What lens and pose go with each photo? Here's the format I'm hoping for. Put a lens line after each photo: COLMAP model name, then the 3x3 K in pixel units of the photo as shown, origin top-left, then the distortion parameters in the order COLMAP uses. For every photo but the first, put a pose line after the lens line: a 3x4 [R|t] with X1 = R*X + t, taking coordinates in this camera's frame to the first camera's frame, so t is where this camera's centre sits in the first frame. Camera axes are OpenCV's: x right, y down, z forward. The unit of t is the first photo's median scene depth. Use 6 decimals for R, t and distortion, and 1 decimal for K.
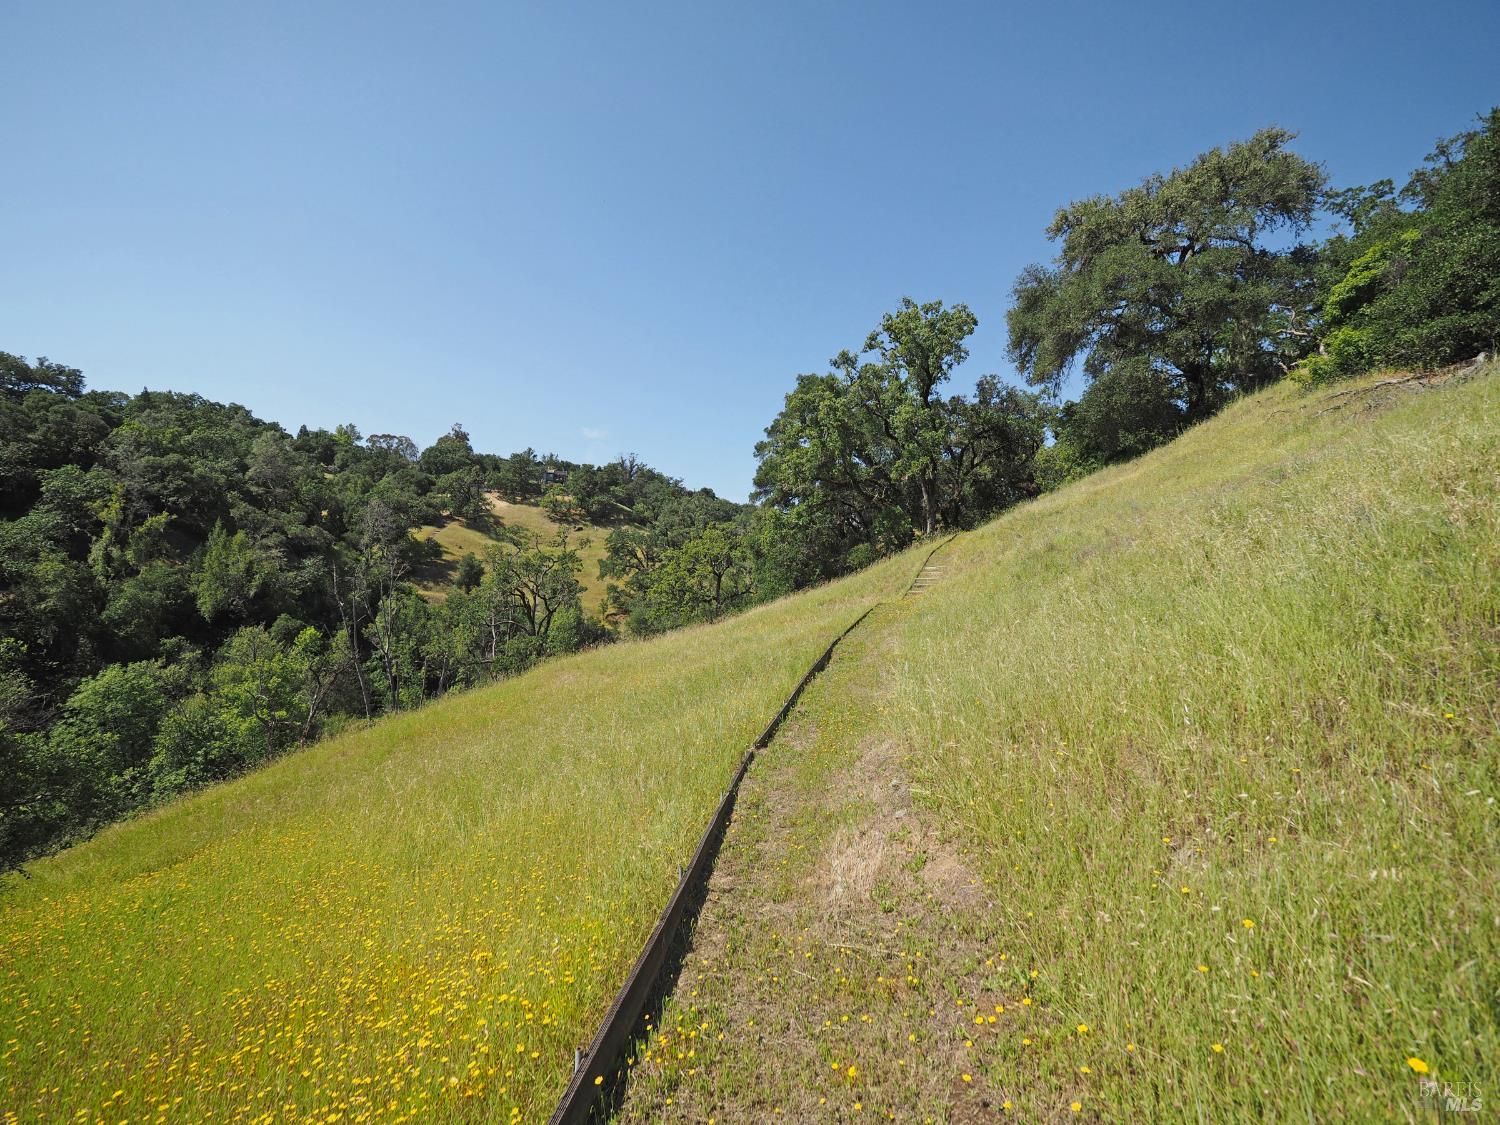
lens RADIAL K [[606.2, 0, 750.0], [0, 606.2, 569.2], [0, 0, 1]] dist [-0.014805, -0.000836]
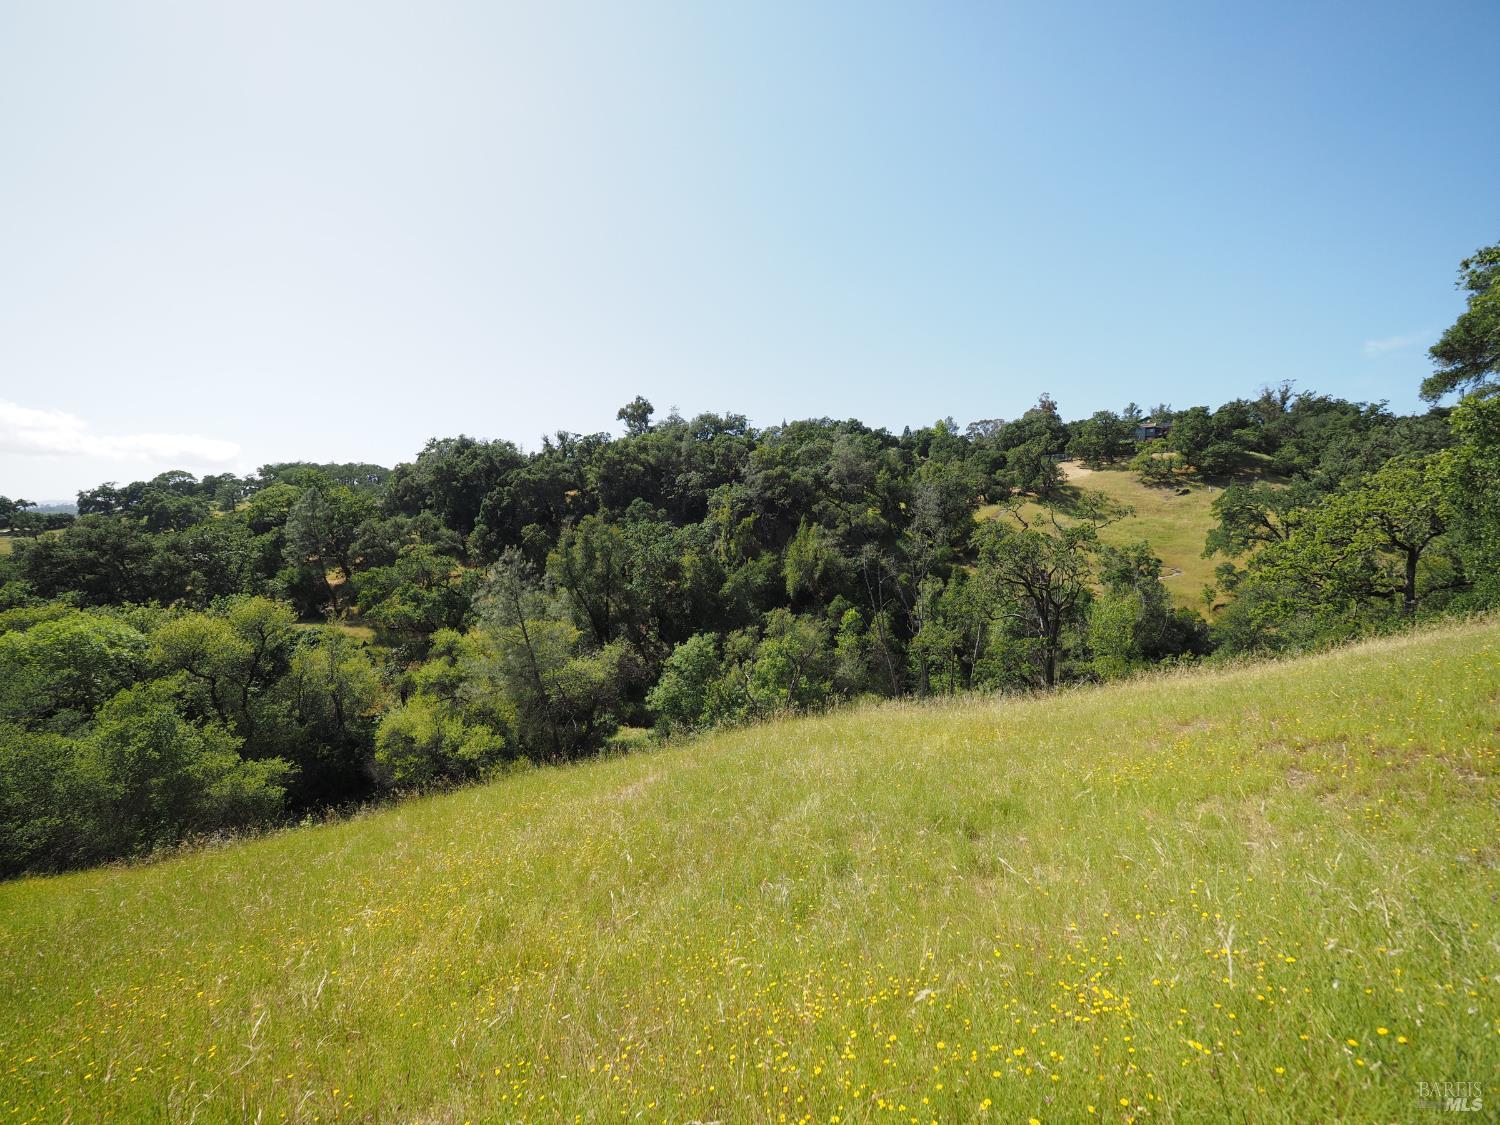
lens RADIAL K [[606.2, 0, 749.9], [0, 606.2, 563.7], [0, 0, 1]] dist [-0.014805, -0.000836]
pose [[0.583547, -0.008012, -0.812040, 0.022913], [0.031515, 0.999421, 0.012786, -0.001787], [0.811468, -0.033053, 0.583462, 0.103821]]
